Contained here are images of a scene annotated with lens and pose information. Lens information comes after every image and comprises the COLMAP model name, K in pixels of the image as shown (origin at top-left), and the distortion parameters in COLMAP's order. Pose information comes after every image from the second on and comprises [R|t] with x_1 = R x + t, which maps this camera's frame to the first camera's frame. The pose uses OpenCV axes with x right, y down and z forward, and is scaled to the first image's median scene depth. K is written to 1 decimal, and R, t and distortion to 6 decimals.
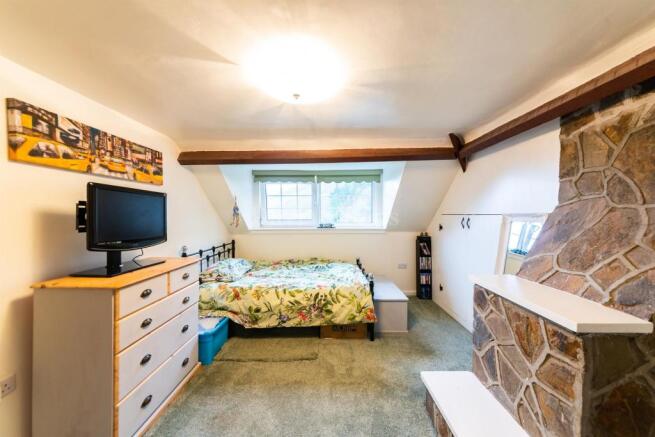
lens RADIAL K [[228.1, 0, 326.8], [0, 228.1, 216.1], [0, 0, 1]] dist [-0.009587, 0.000328]
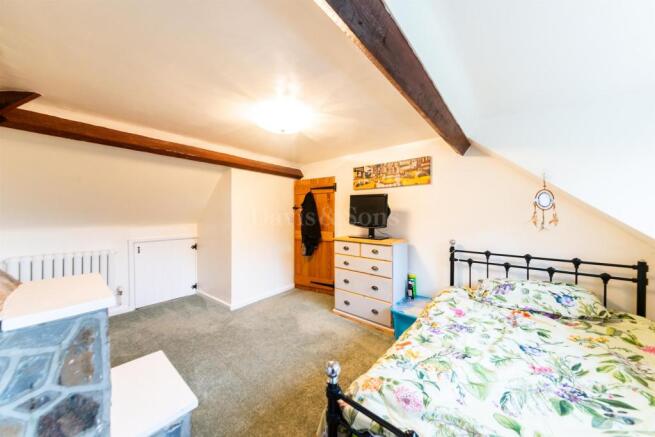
lens RADIAL K [[228.1, 0, 327.1], [0, 228.1, 215.1], [0, 0, 1]] dist [-0.009587, 0.000328]
pose [[-0.630856, 0.013226, -0.775787, 0.741510], [0.002404, 0.999883, 0.015091, 0.014704], [0.775896, 0.007655, -0.630814, 1.836141]]
